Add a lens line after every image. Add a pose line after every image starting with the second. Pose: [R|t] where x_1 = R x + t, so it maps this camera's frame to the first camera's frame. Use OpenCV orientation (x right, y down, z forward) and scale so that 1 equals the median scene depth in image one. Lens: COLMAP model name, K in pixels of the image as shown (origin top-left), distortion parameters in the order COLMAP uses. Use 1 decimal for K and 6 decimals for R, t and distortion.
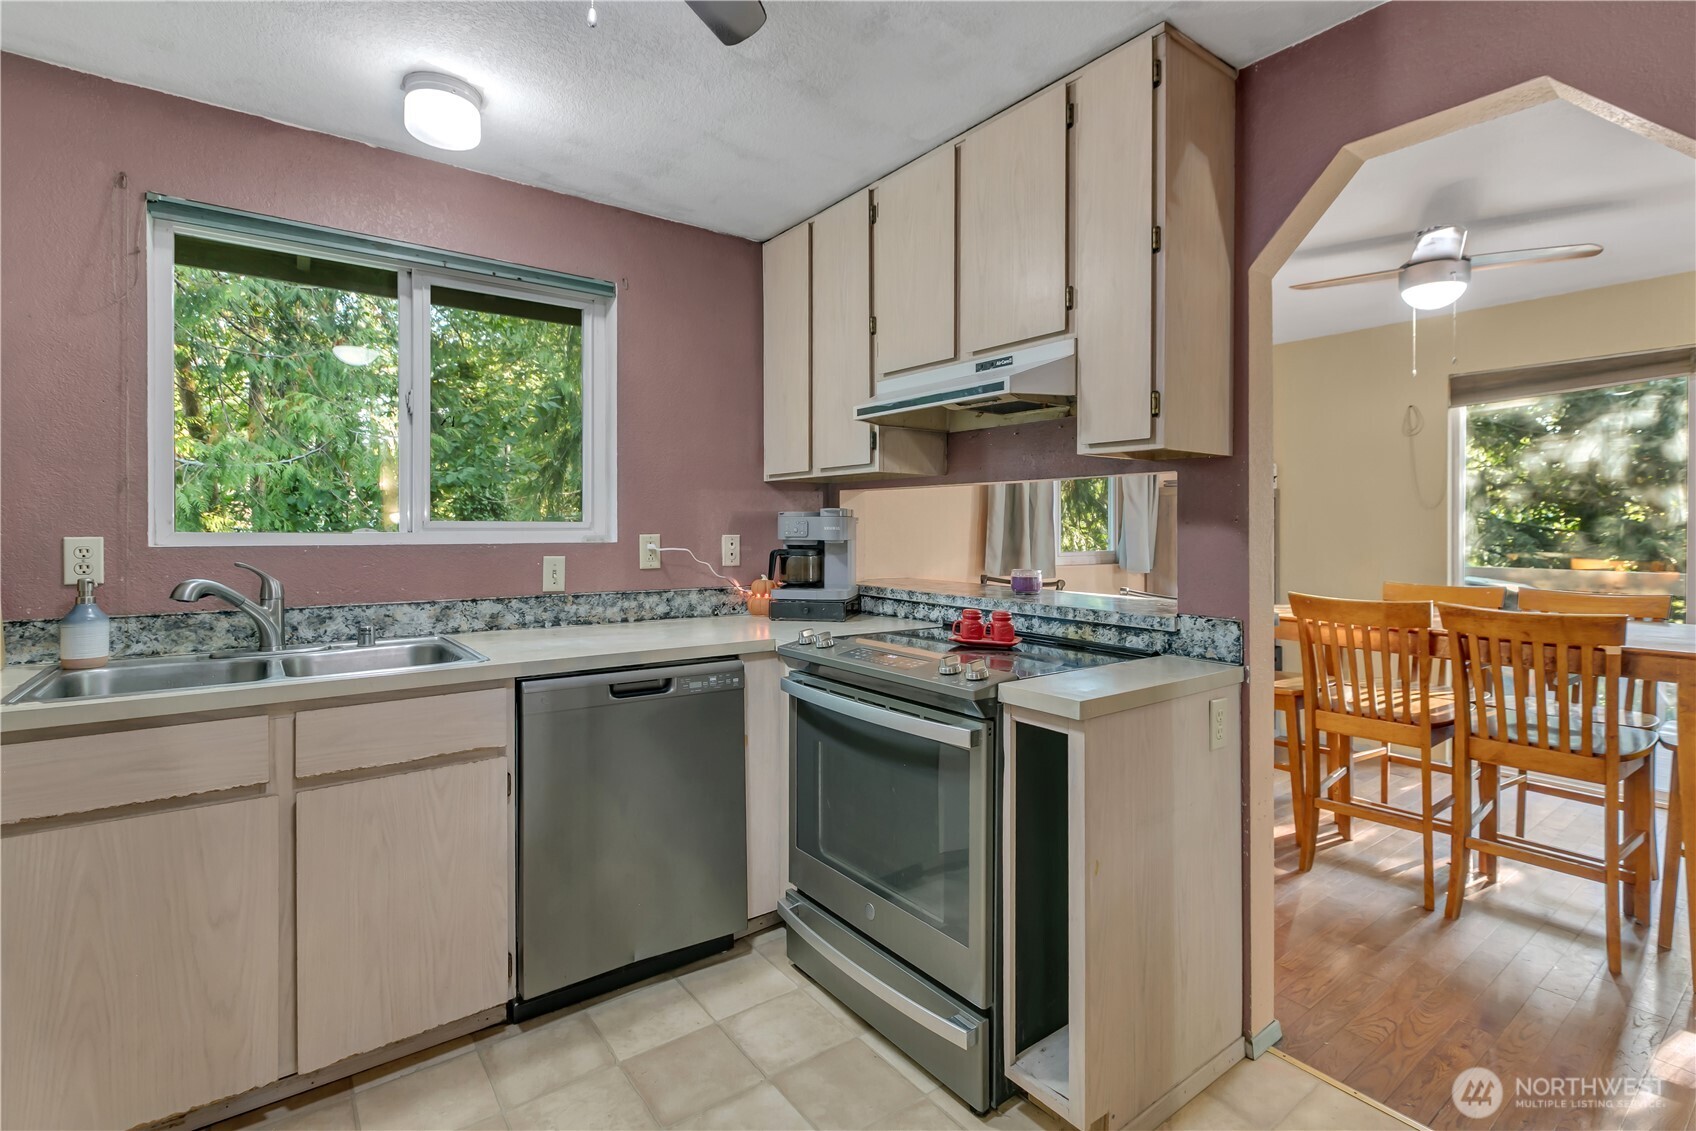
lens RADIAL K [[791.1, 0, 854.8], [0, 791.1, 532.6], [0, 0, 1]] dist [-0.000069, 0.000950]
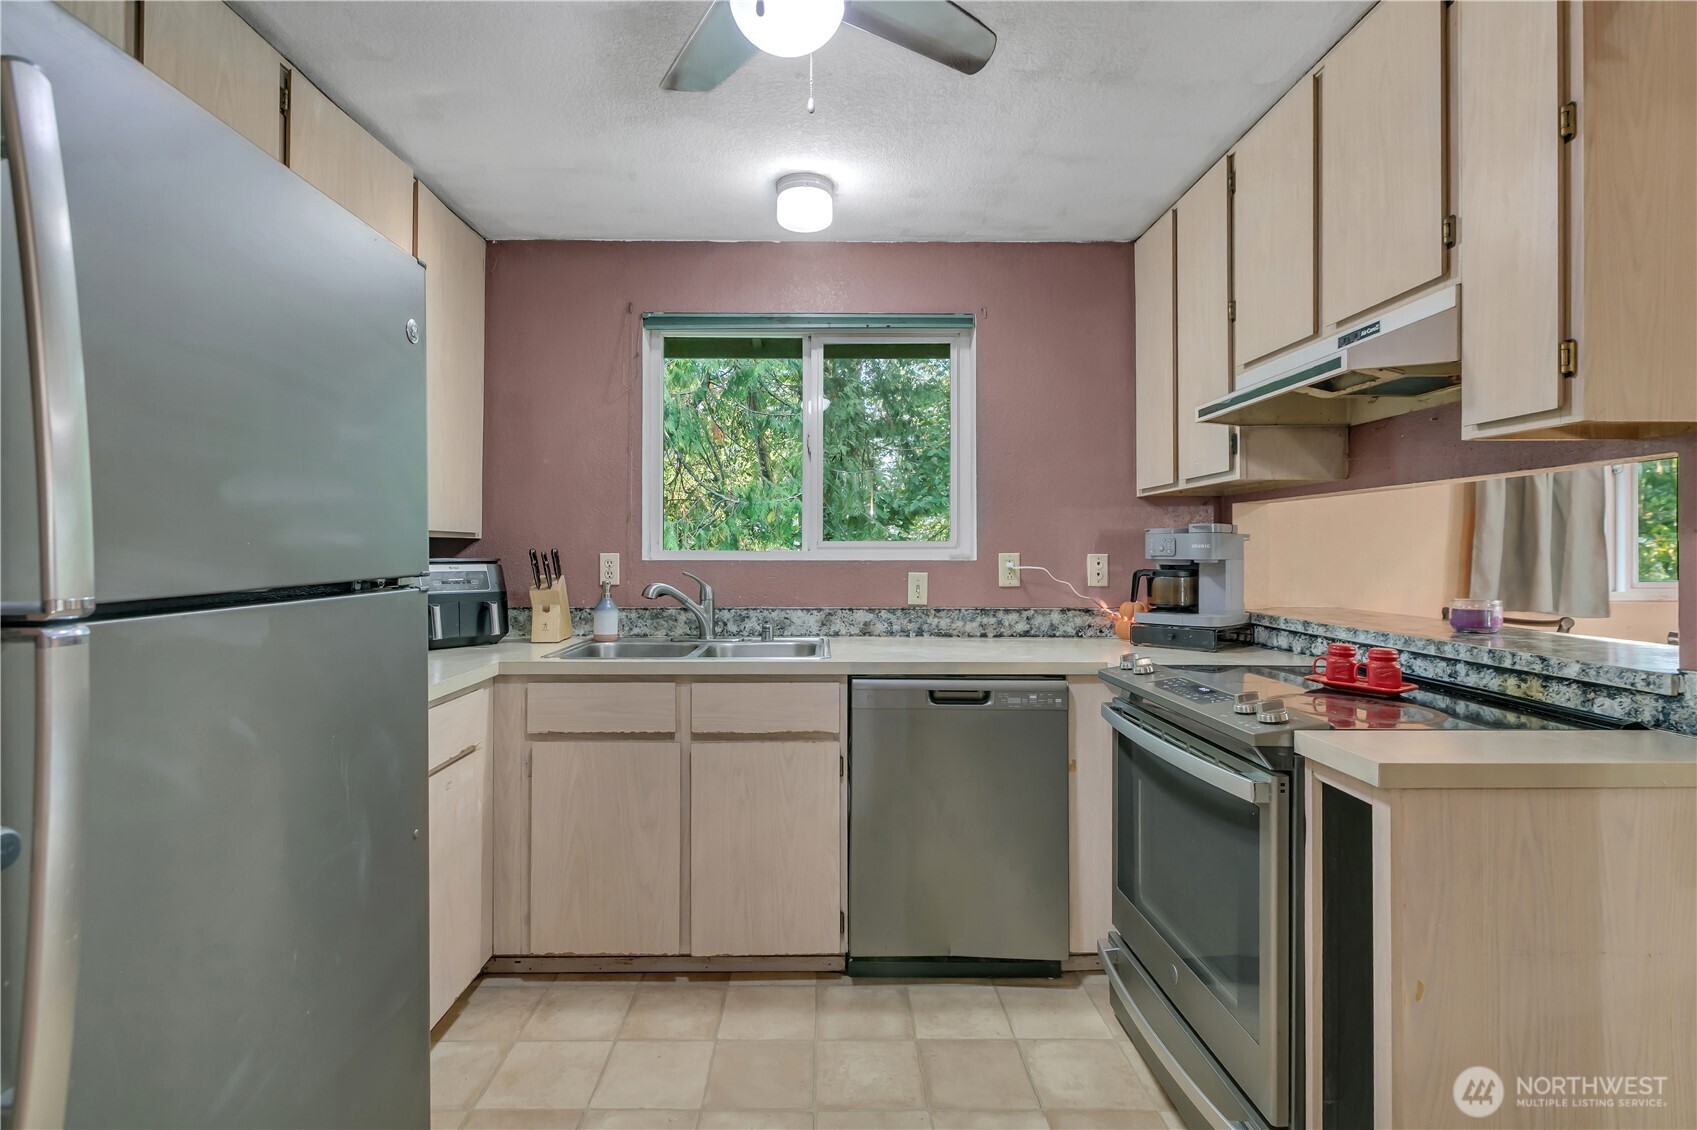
lens RADIAL K [[803.4, 0, 828.5], [0, 803.4, 550.7], [0, 0, 1]] dist [0.001801, 0.000632]
pose [[0.799867, -0.002986, -0.600170, 0.218457], [-0.002621, 0.999961, -0.008468, 0.010518], [0.600172, 0.008347, 0.799827, 0.036579]]
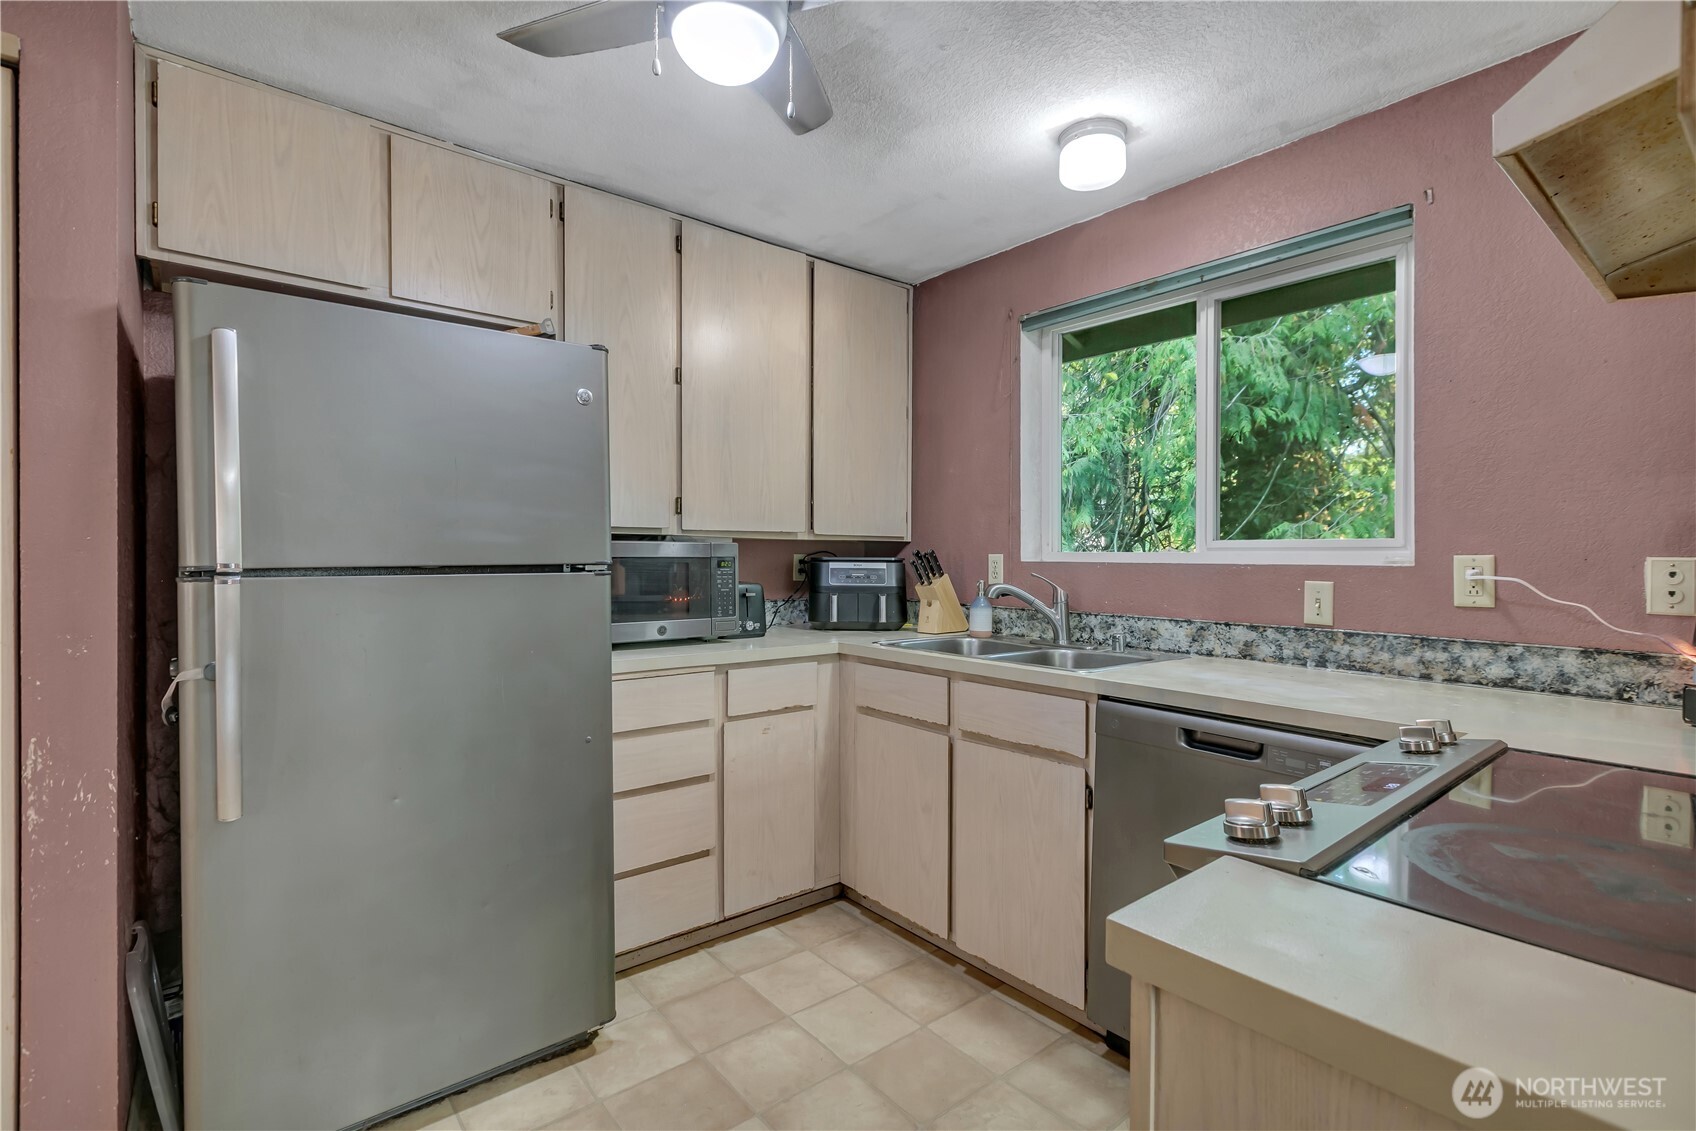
lens RADIAL K [[783.0, 0, 848.0], [0, 783.0, 565.5], [0, 0, 1]] dist [0.001568, 0.000404]
pose [[0.033539, 0.010805, -0.999379, 0.466039], [-0.012285, 0.999870, 0.010398, 0.012967], [0.999362, 0.011929, 0.033667, 0.559317]]
